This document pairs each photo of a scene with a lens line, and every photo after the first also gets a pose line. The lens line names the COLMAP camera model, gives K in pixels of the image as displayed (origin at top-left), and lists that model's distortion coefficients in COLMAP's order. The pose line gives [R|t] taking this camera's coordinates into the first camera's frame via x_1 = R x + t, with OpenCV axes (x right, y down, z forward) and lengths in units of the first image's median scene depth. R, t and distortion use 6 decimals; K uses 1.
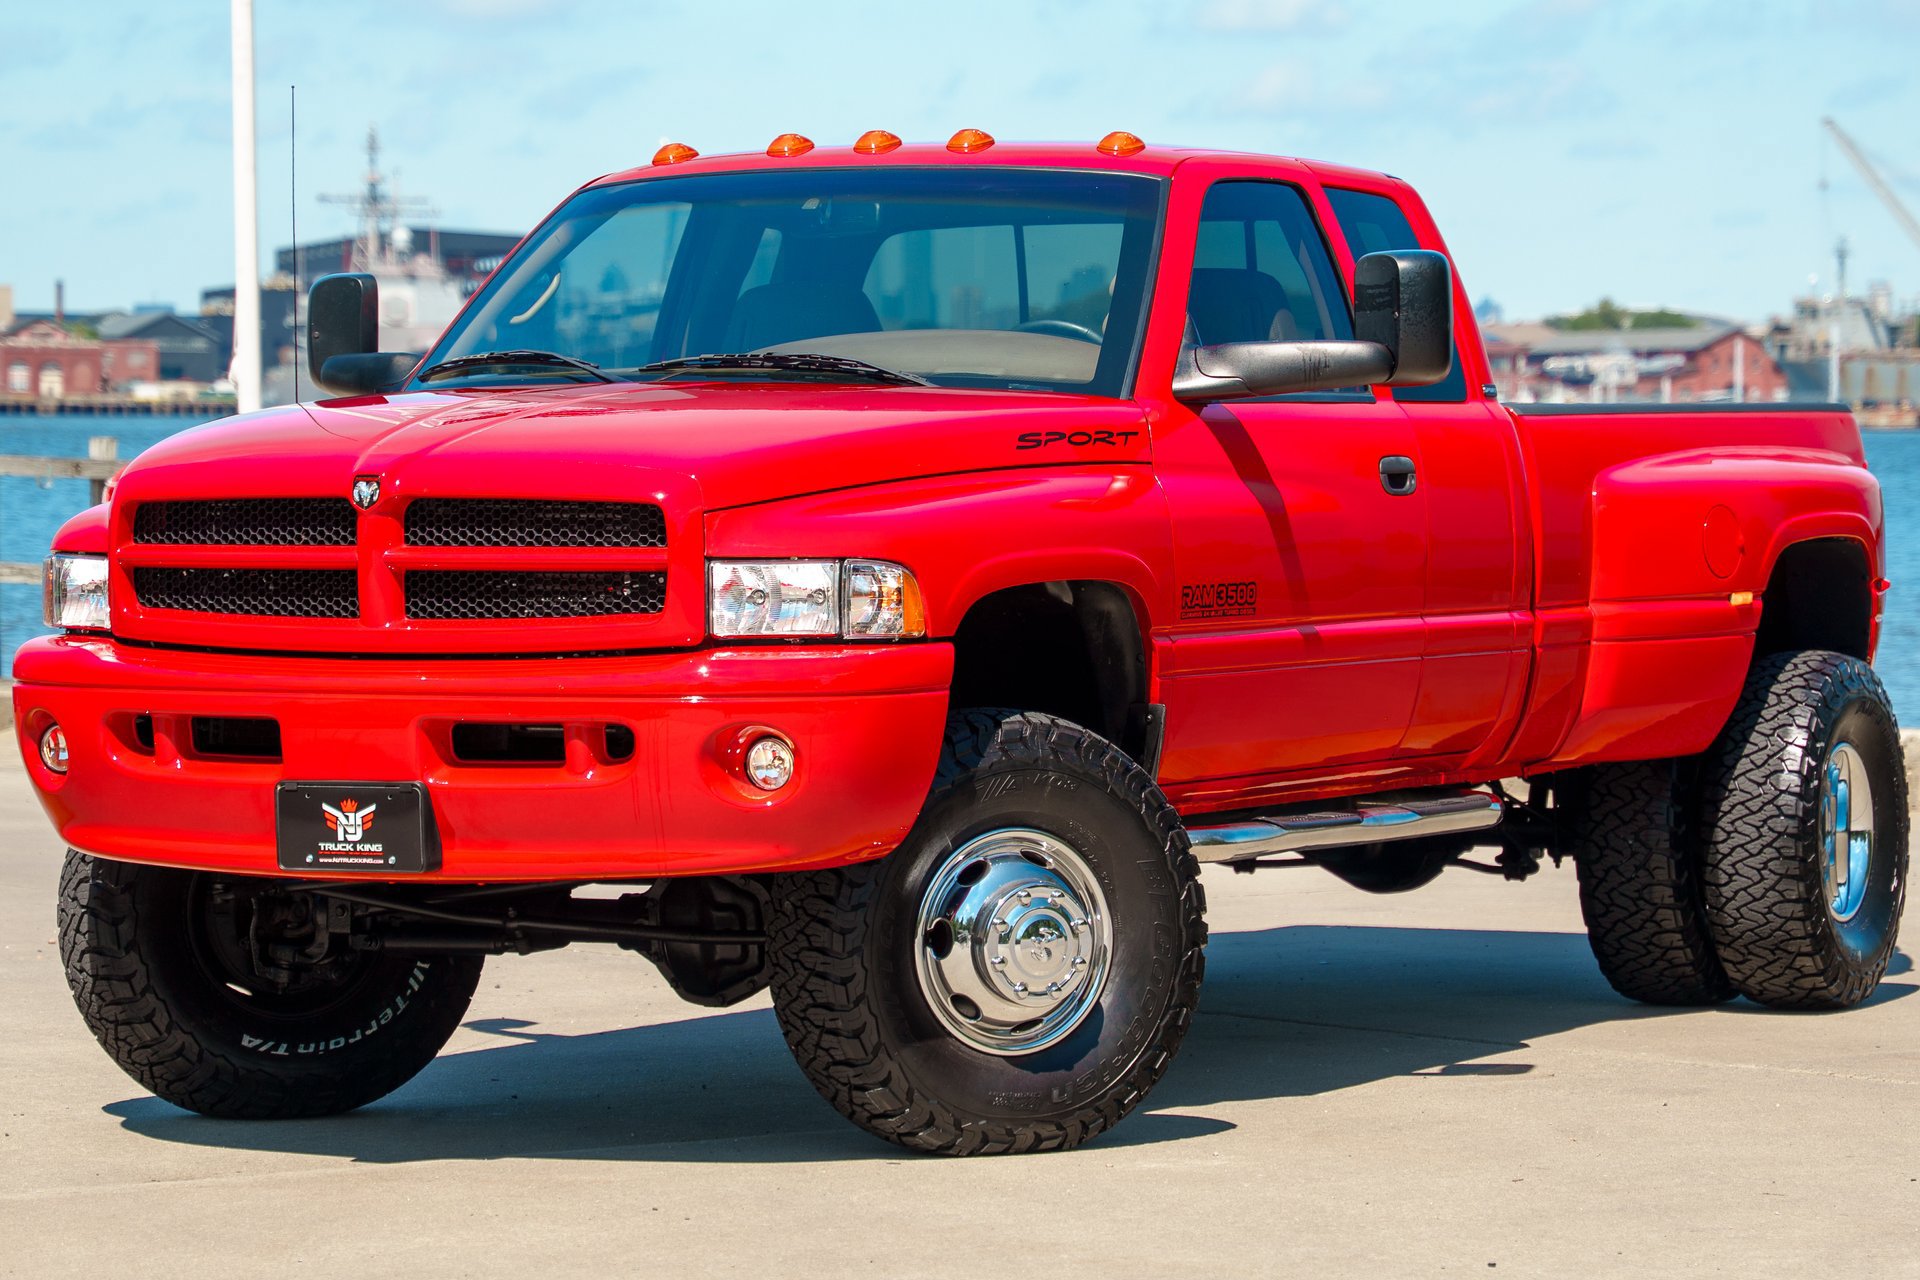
lens RADIAL K [[6188.1, 0, 966.2], [0, 6188.1, 646.2], [0, 0, 1]] dist [0.264890, 0.000000]
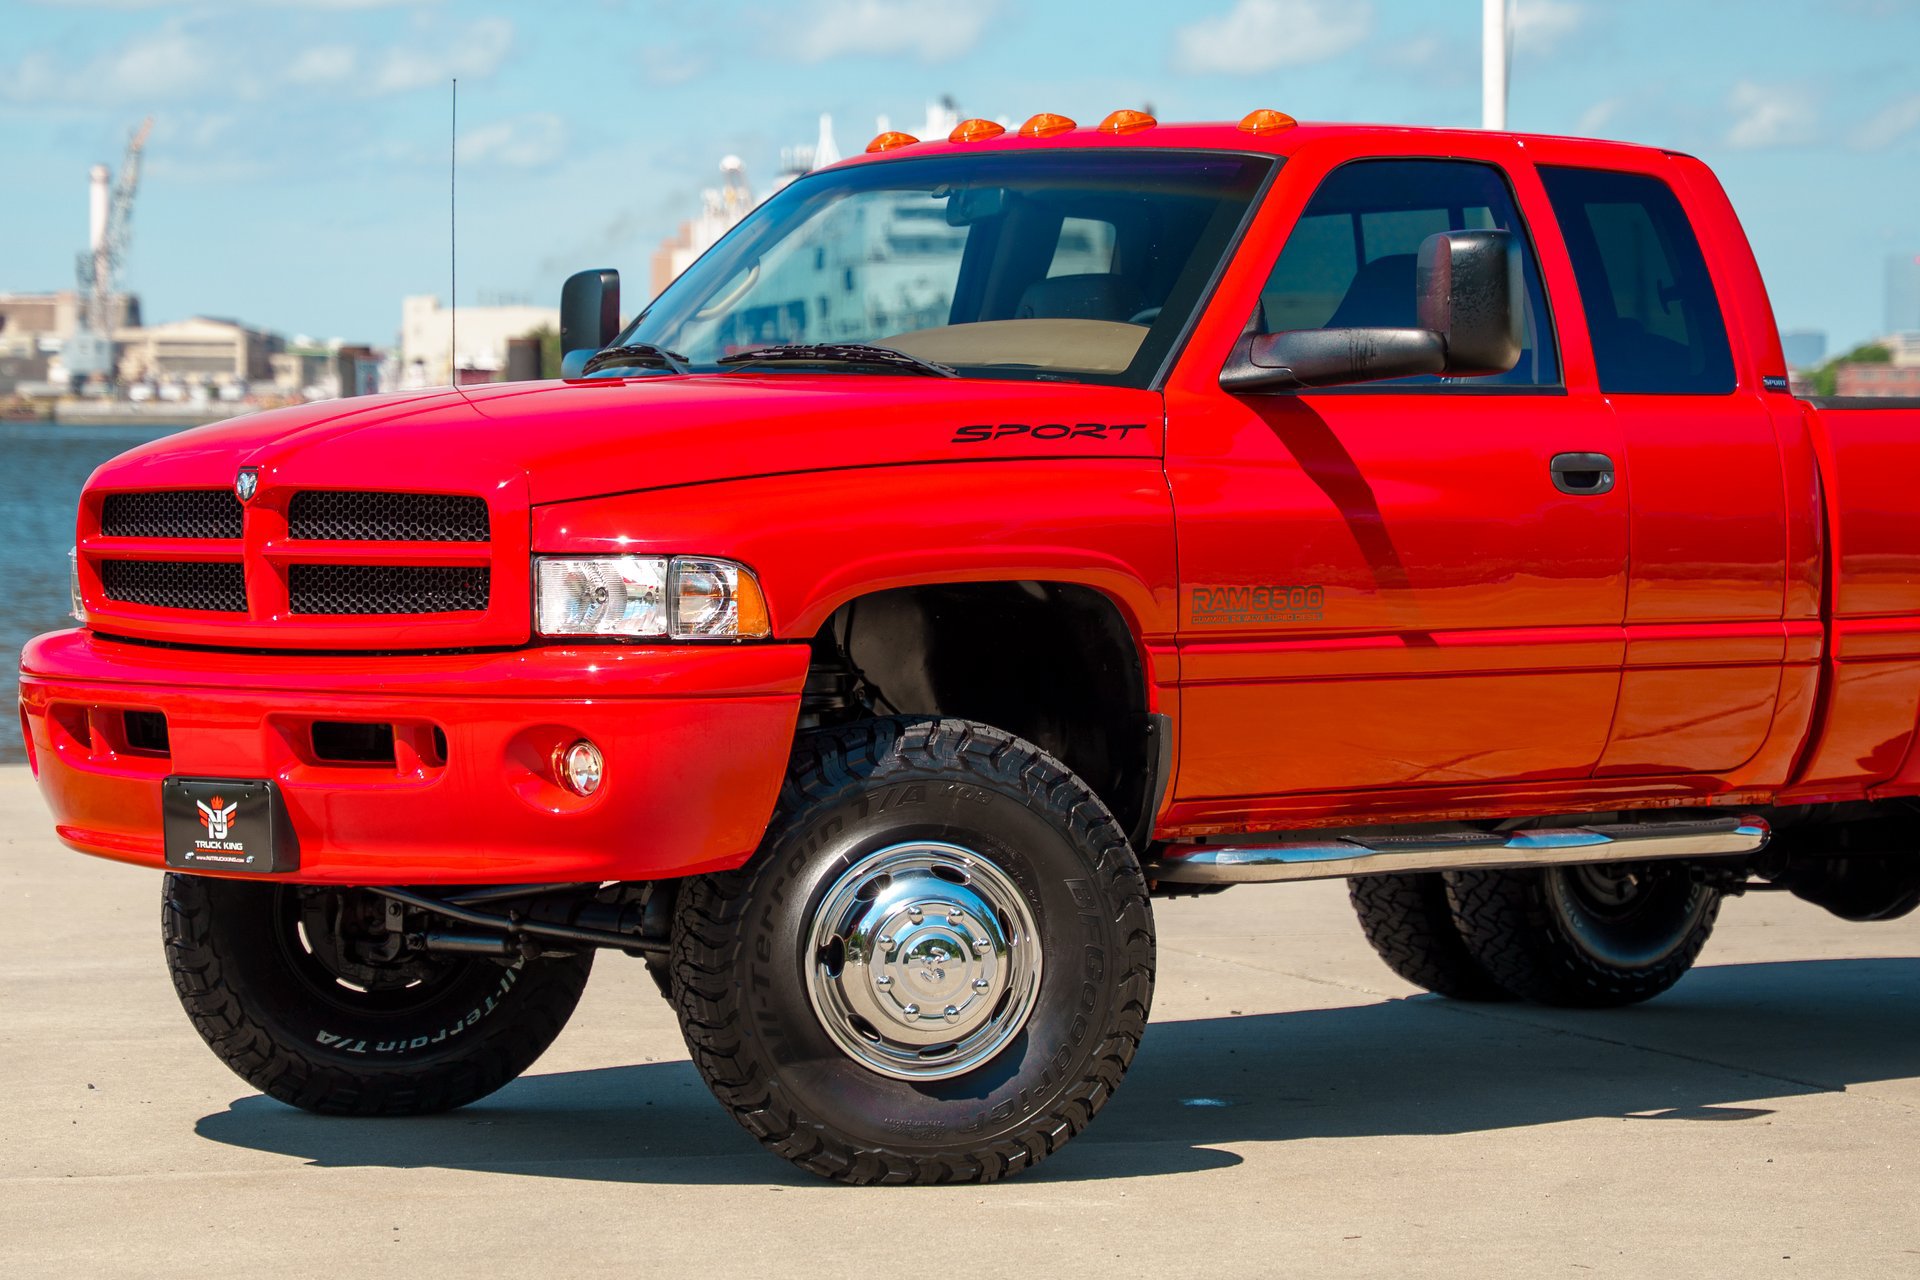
lens RADIAL K [[5925.0, 0, 914.9], [0, 5925.0, 658.3], [0, 0, 1]] dist [0.258631, 0.000000]
pose [[0.945873, 0.013462, -0.324257, 0.299758], [-0.012645, 0.999909, 0.004626, -0.002893], [0.324290, -0.000275, 0.945958, 0.139103]]
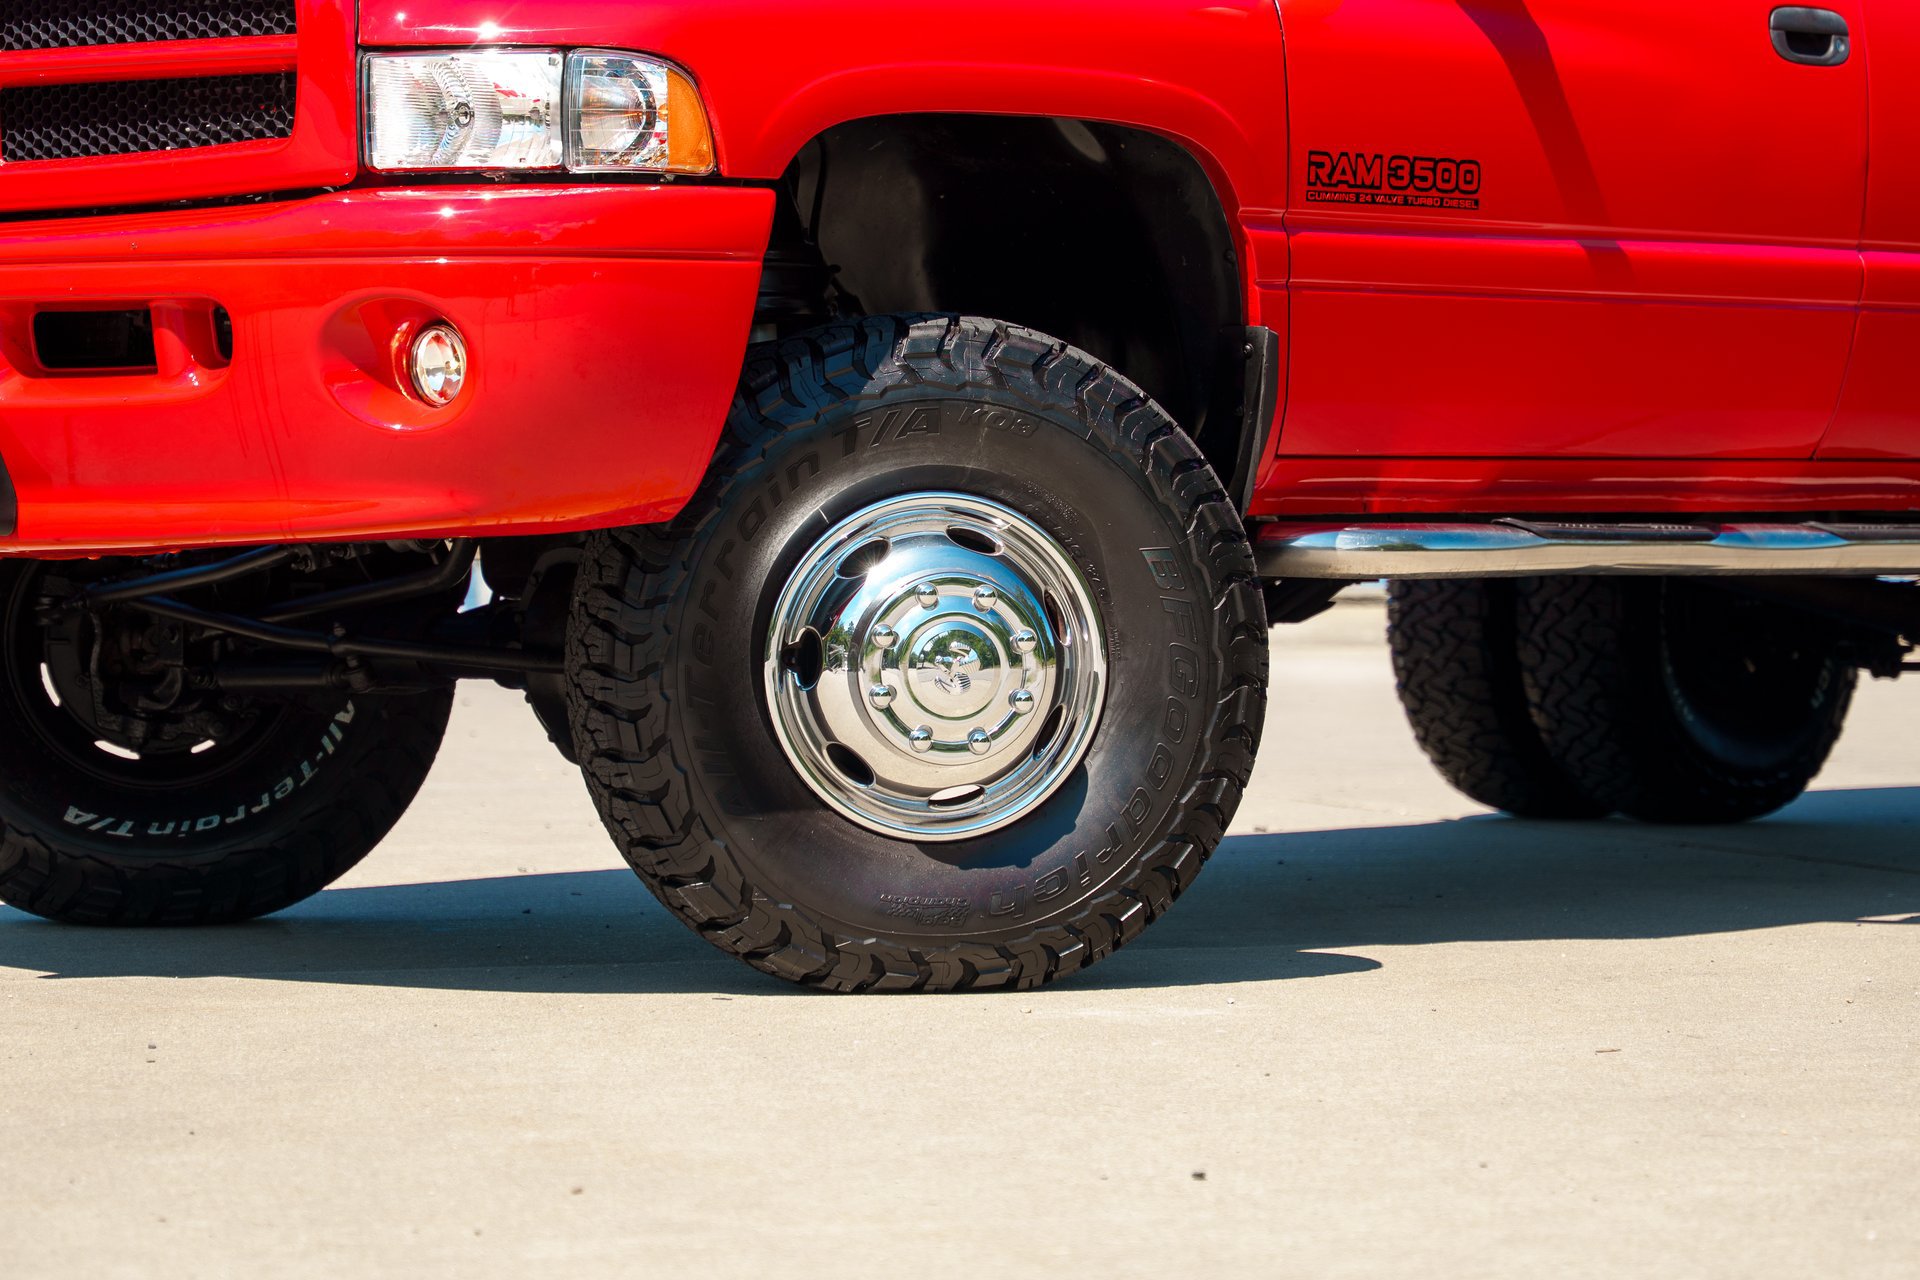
lens RADIAL K [[5499.9, 0, 953.1], [0, 5499.9, 632.1], [0, 0, 1]] dist [0.255463, 0.000000]
pose [[0.957882, 0.010647, -0.286966, 0.175108], [-0.011192, 0.999937, -0.000259, 0.044053], [0.286945, 0.003460, 0.957941, 0.444408]]
